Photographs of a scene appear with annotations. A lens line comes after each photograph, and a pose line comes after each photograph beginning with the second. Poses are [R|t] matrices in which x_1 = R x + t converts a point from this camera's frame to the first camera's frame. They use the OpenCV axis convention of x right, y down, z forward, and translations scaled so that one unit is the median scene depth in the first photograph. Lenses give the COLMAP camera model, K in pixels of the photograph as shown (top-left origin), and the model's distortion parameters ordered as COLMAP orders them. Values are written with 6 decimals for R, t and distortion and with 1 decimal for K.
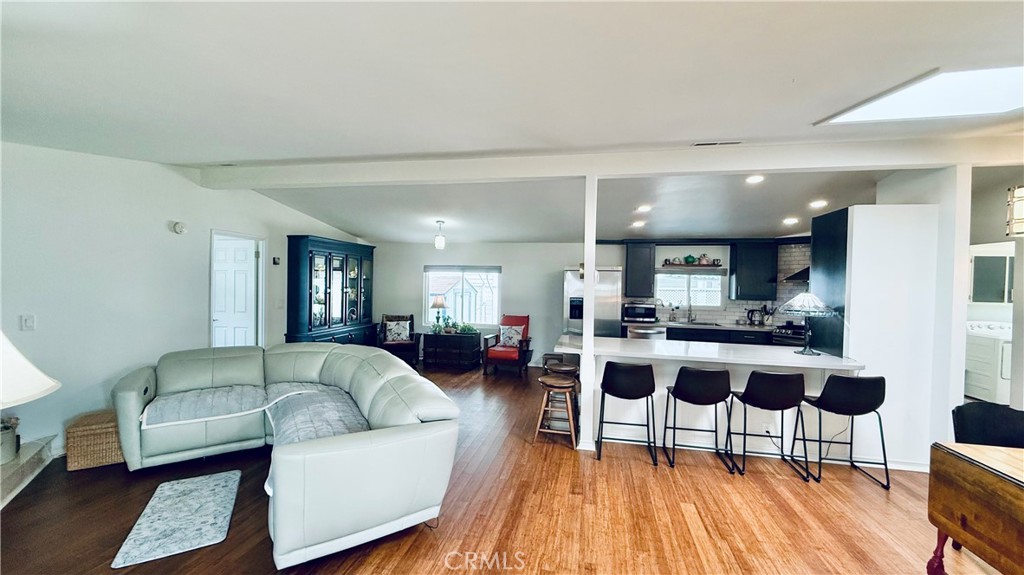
lens RADIAL K [[406.8, 0, 513.0], [0, 406.8, 290.9], [0, 0, 1]] dist [-0.001481, 0.000045]
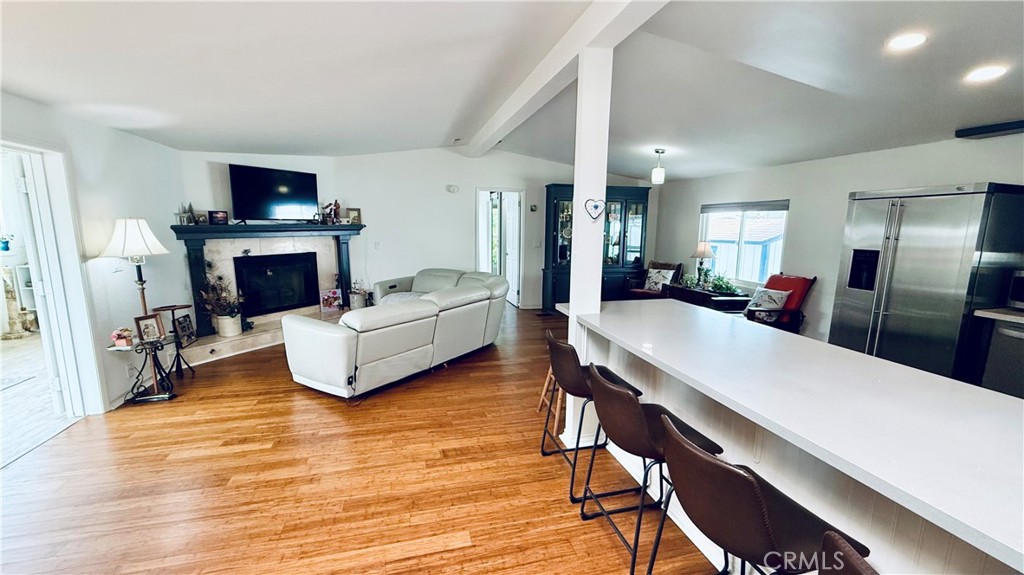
lens RADIAL K [[406.8, 0, 507.2], [0, 406.8, 291.8], [0, 0, 1]] dist [-0.001481, 0.000045]
pose [[0.439577, 0.132626, -0.888359, 0.575412], [-0.020129, 0.990245, 0.137877, 0.009234], [0.897979, -0.042726, 0.437958, 0.441207]]
